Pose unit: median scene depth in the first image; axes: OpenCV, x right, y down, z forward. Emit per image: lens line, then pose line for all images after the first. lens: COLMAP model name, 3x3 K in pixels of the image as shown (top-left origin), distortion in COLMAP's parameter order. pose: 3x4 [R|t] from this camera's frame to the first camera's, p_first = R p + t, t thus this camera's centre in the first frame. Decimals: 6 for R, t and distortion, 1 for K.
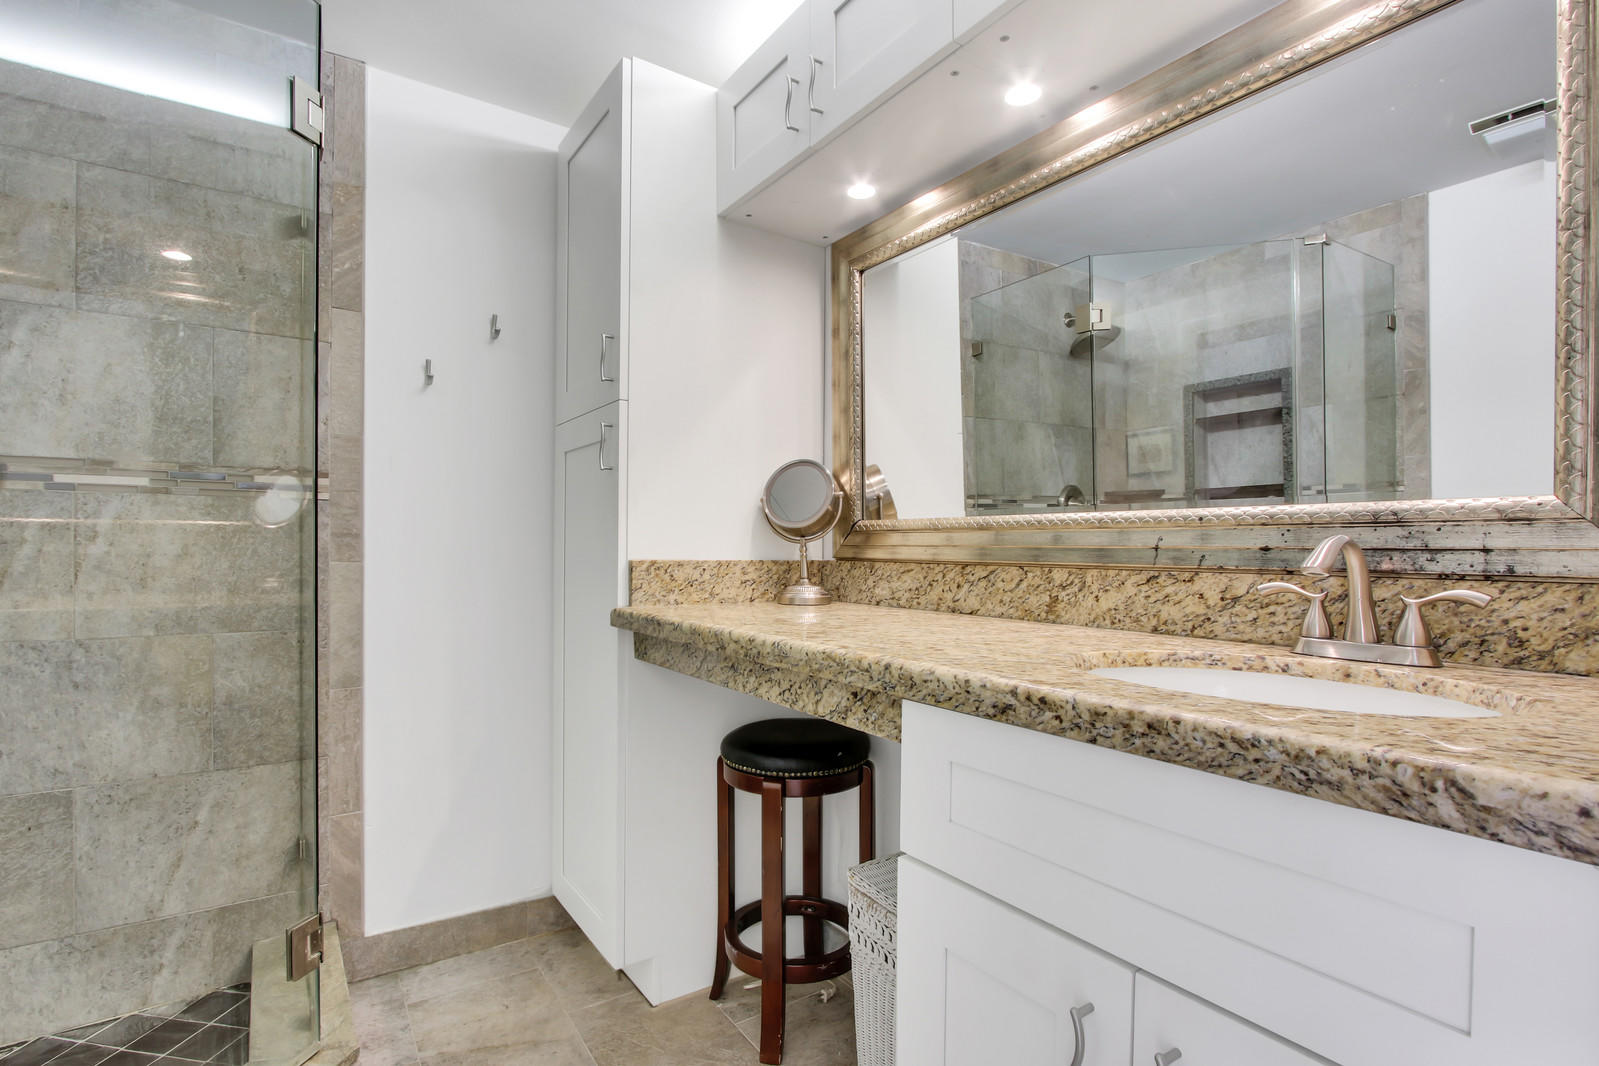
lens RADIAL K [[773.7, 0, 799.5], [0, 773.7, 533.0], [0, 0, 1]] dist [-0.001425, 0.001285]
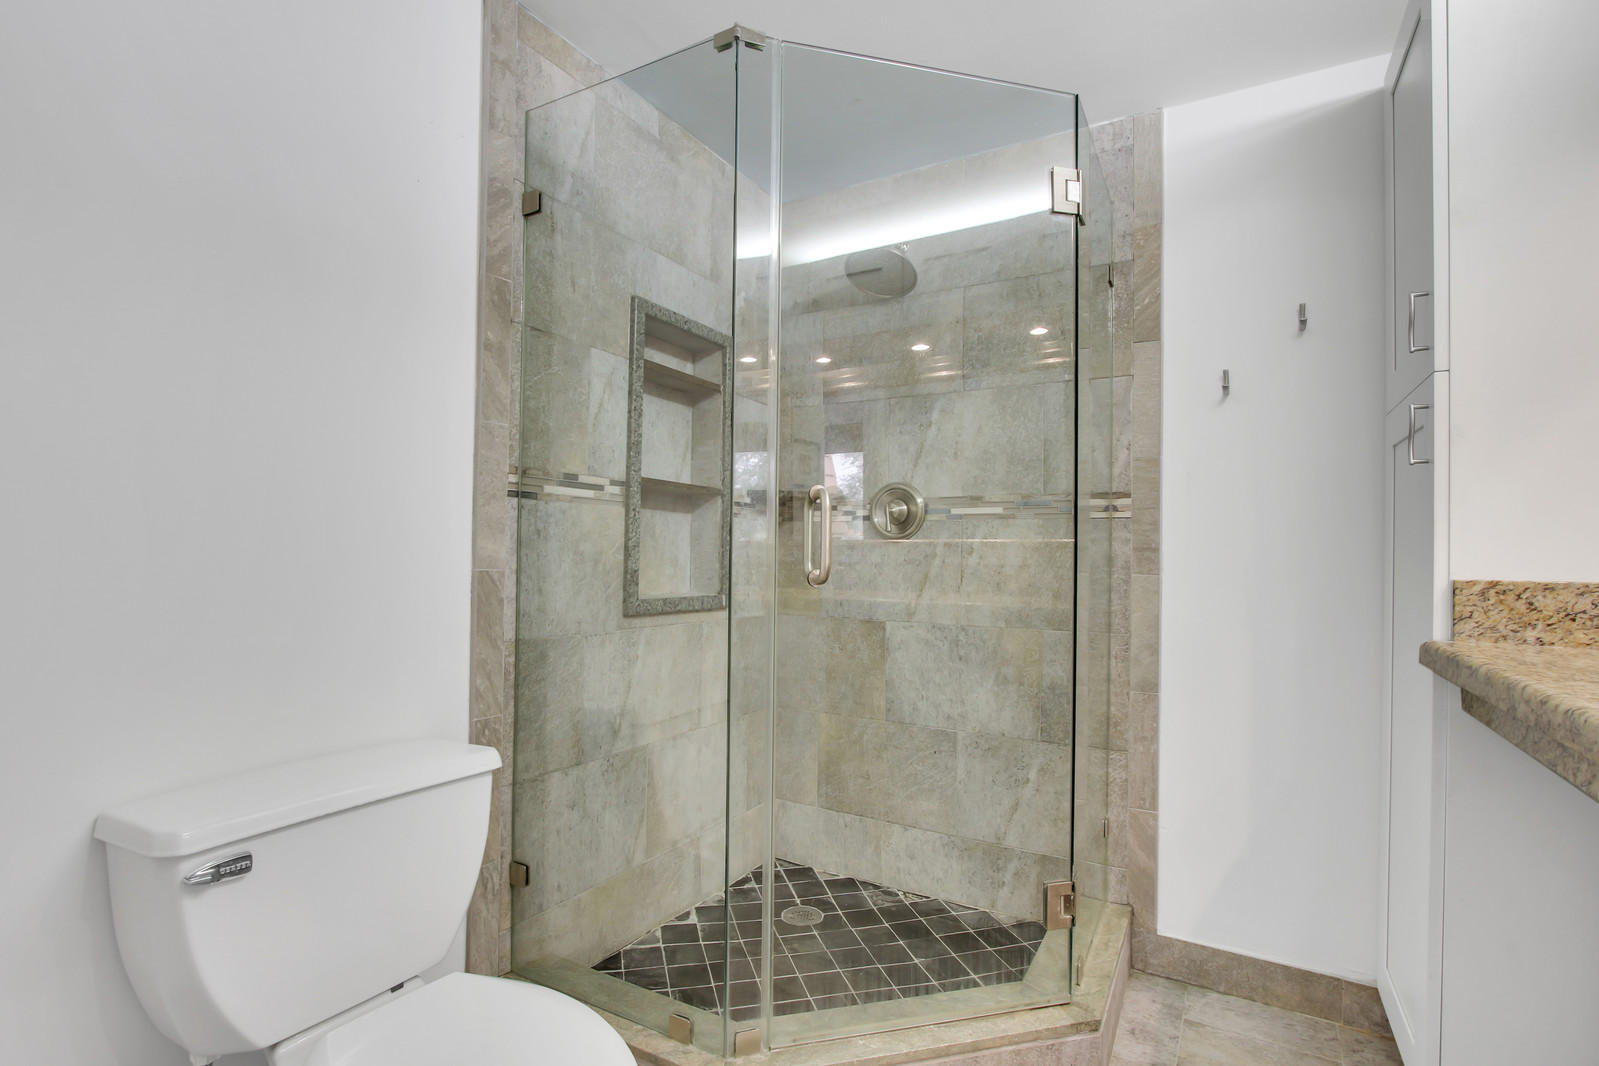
lens RADIAL K [[780.7, 0, 798.4], [0, 780.7, 520.8], [0, 0, 1]] dist [0.002587, 0.000822]
pose [[0.449385, -0.040496, -0.892420, 0.194191], [0.009203, 0.999129, -0.040704, 0.003047], [0.893291, 0.010079, 0.449366, 0.090197]]
